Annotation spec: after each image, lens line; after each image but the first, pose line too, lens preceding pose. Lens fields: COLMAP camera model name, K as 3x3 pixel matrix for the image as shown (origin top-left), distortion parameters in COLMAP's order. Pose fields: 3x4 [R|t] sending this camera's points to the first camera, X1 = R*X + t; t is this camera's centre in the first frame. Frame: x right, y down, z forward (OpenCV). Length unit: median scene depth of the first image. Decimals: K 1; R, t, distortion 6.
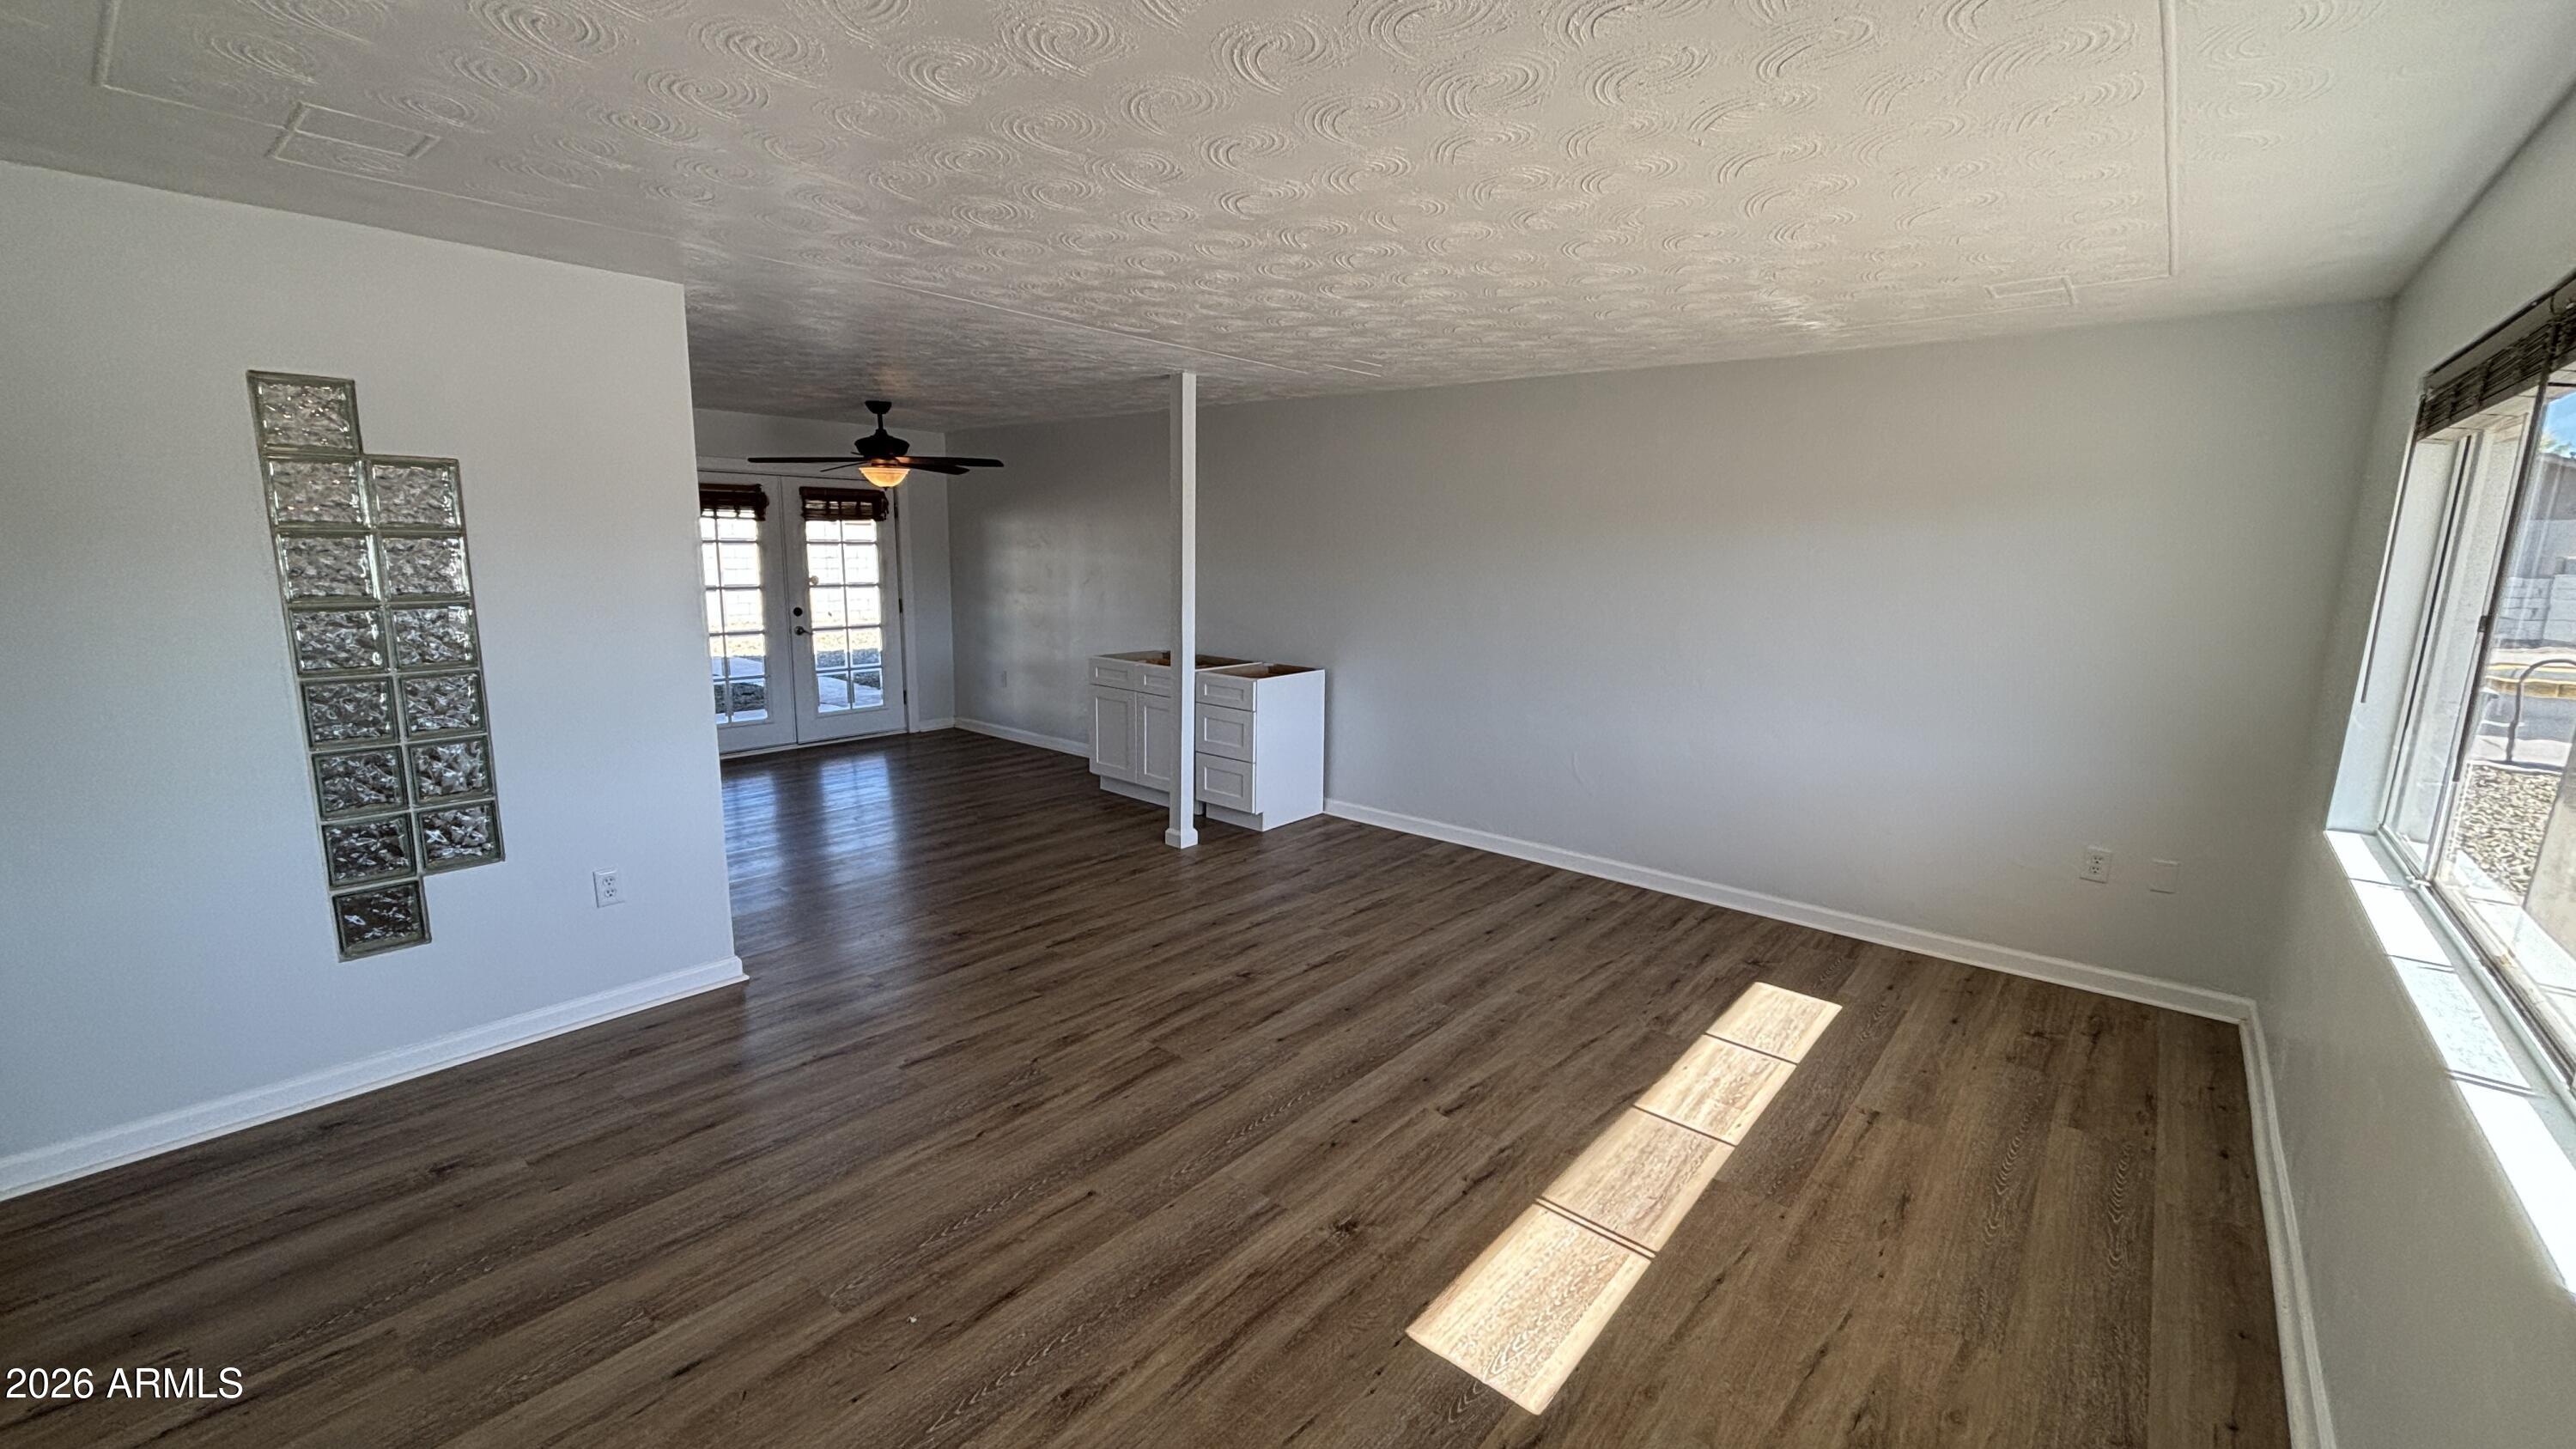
lens RADIAL K [[1034.6, 0, 1293.1], [0, 1034.6, 720.9], [0, 0, 1]] dist [0.000926, 0.000066]
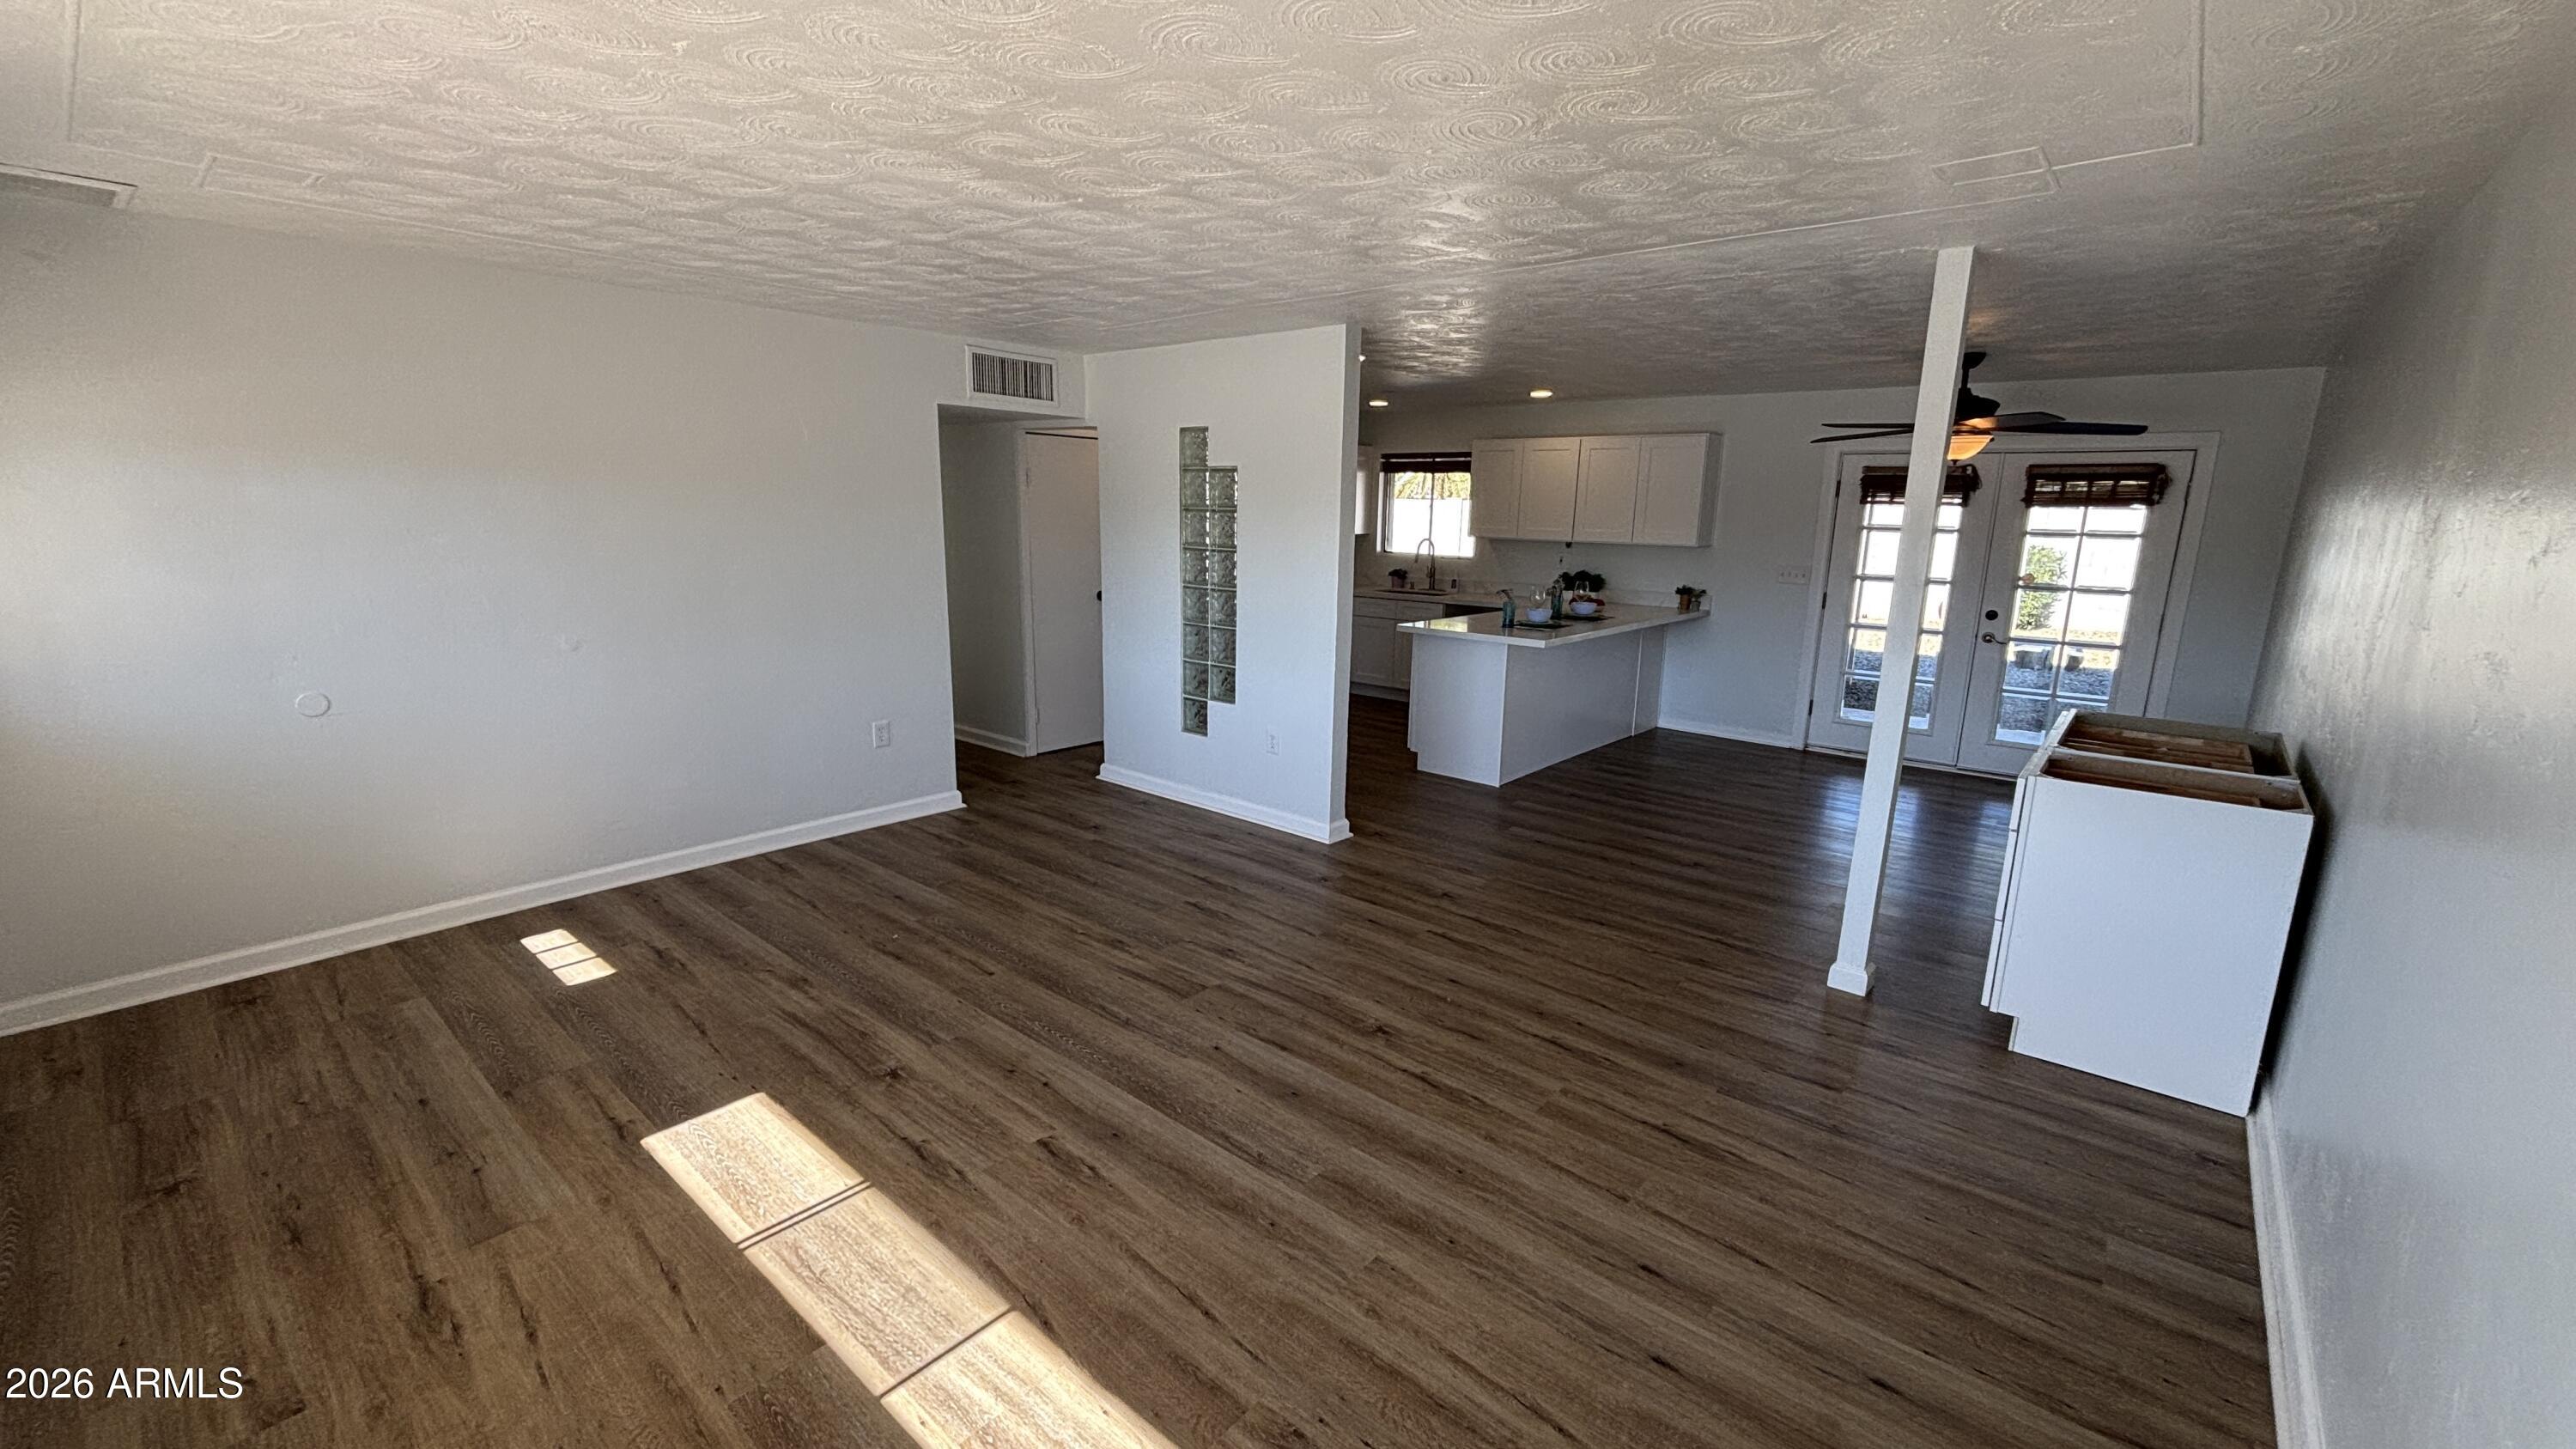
lens RADIAL K [[1034.6, 0, 1278.7], [0, 1034.6, 723.5], [0, 0, 1]] dist [0.000926, 0.000066]
pose [[-0.007955, 0.194646, -0.980841, 0.928761], [-0.193166, 0.962098, 0.192493, -0.179008], [0.981134, 0.190996, 0.029945, 1.069702]]
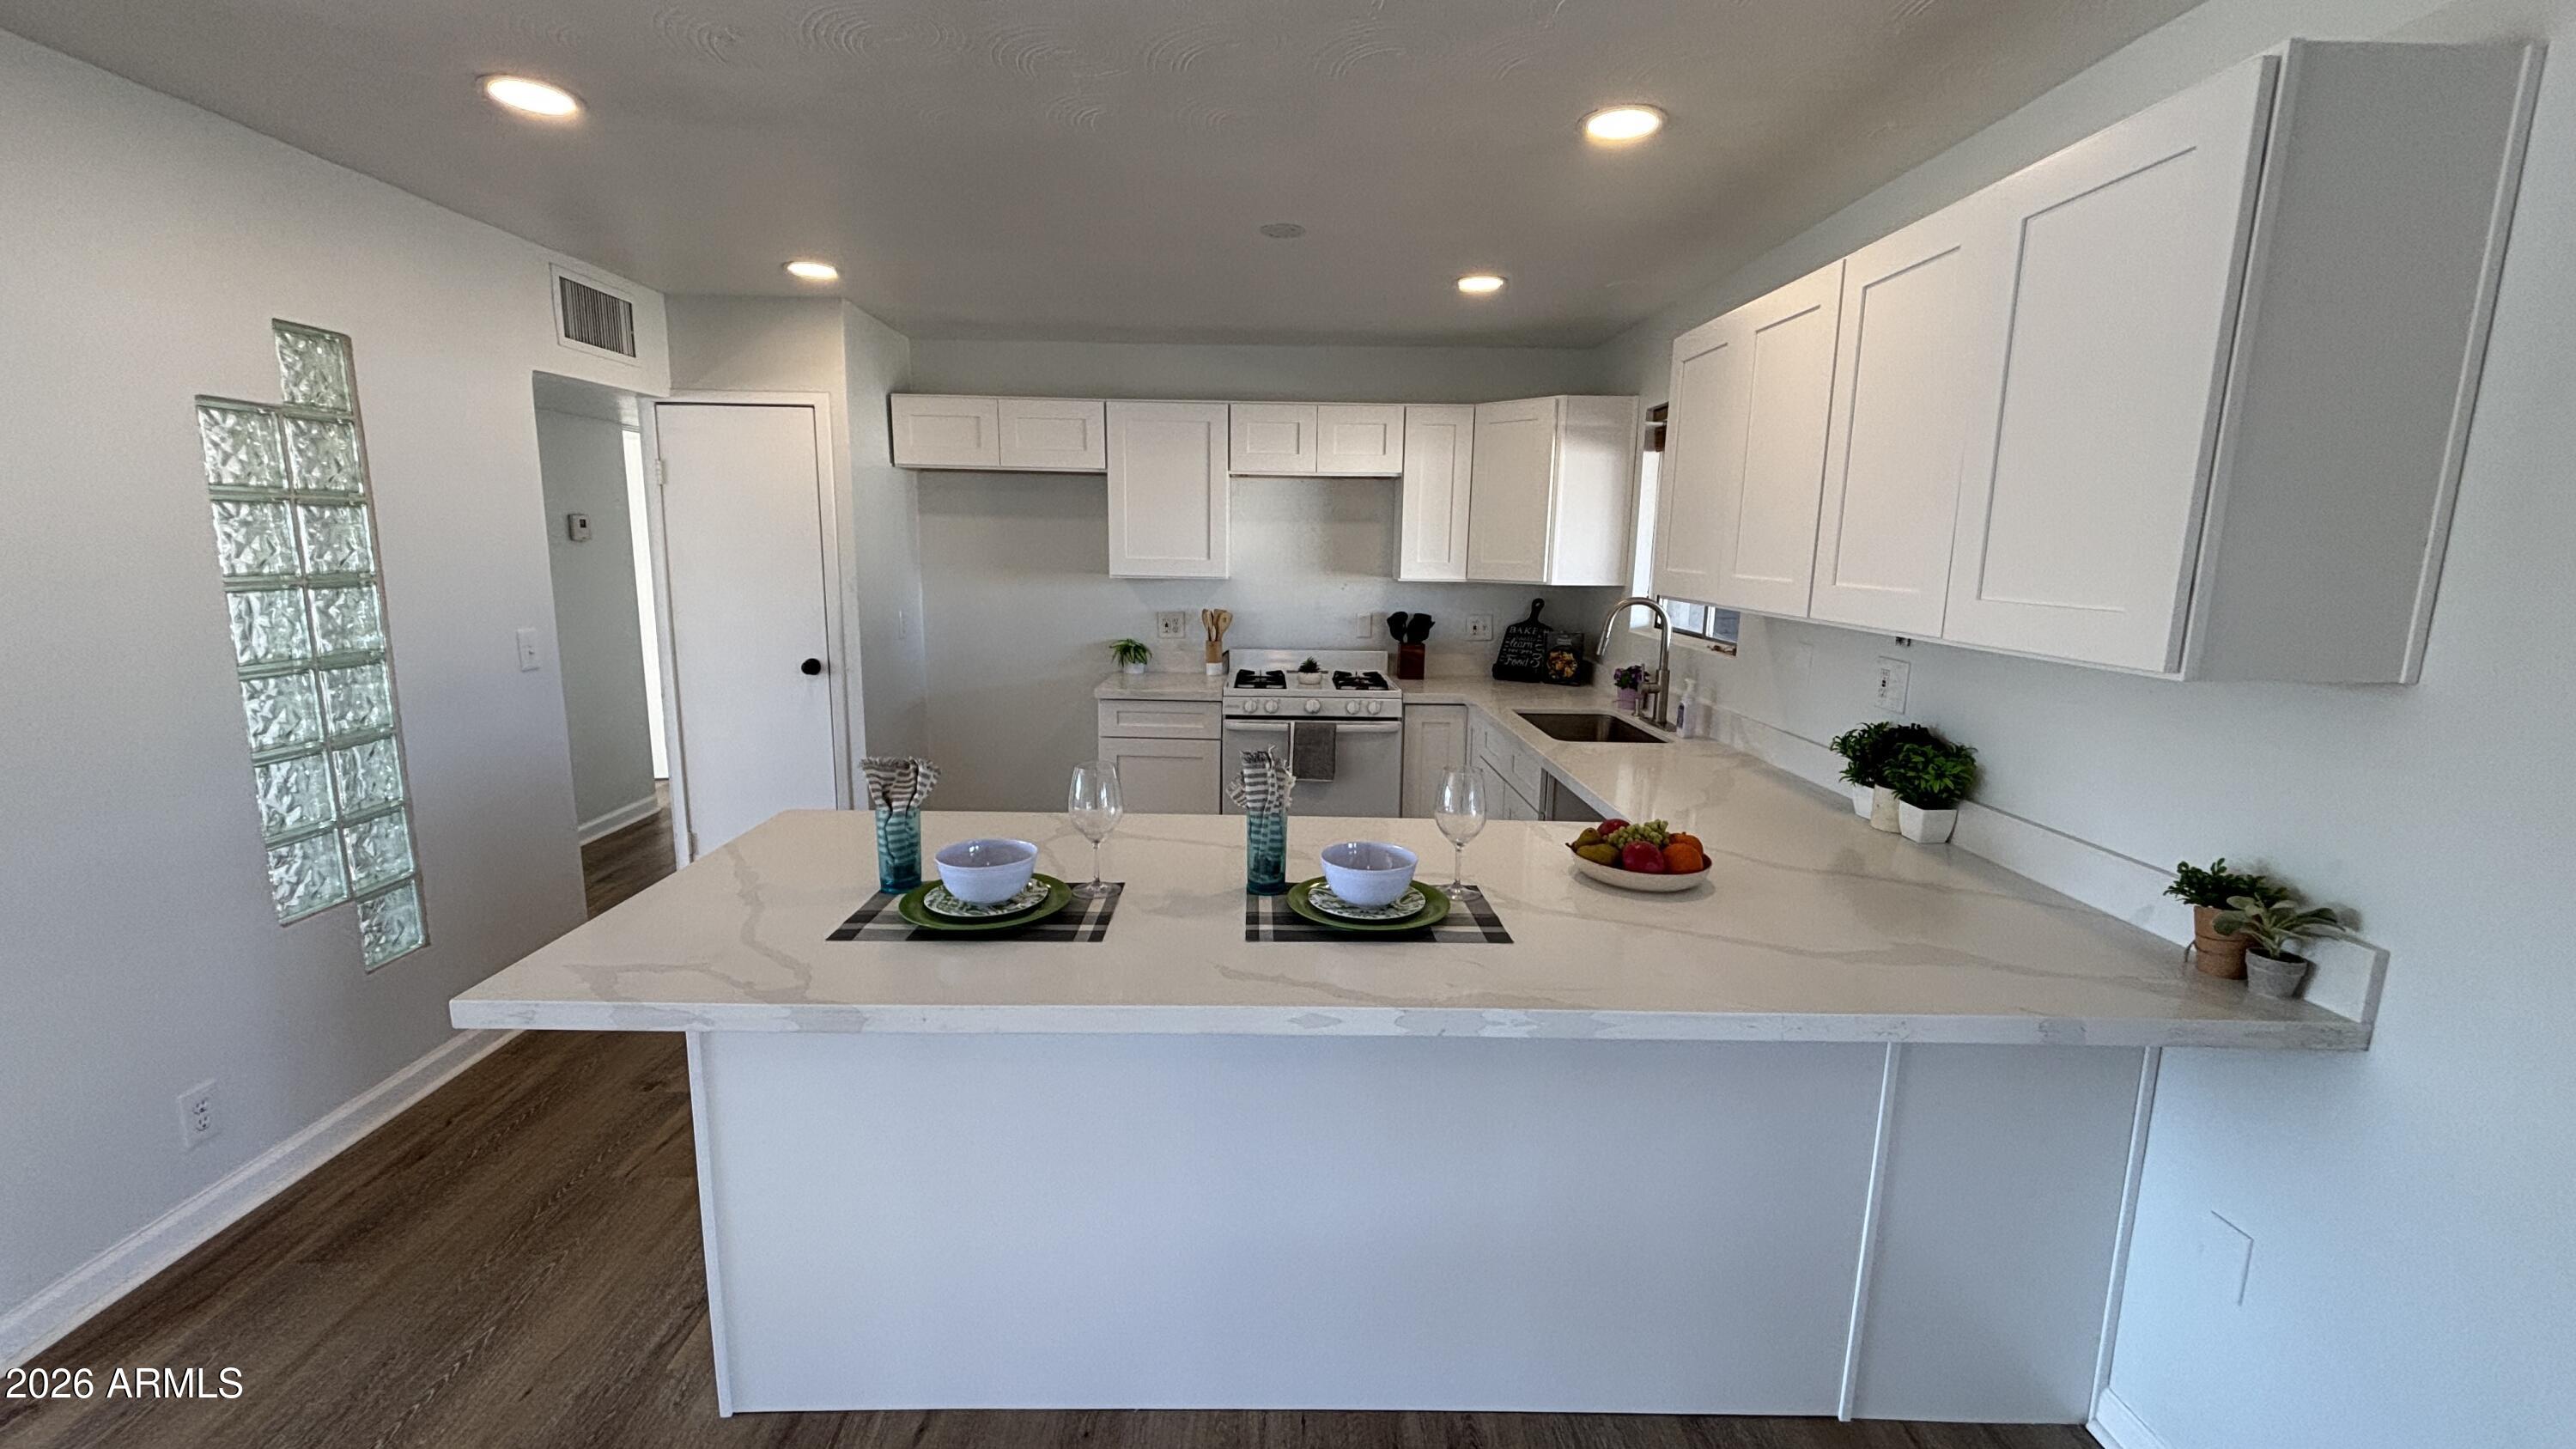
lens RADIAL K [[1034.6, 0, 1282.9], [0, 1034.6, 722.8], [0, 0, 1]] dist [0.000926, 0.000066]
pose [[-0.752766, 0.085937, -0.652654, -0.912827], [-0.143103, 0.946370, 0.289665, -0.354476], [0.642545, 0.311447, -0.700097, 2.075946]]
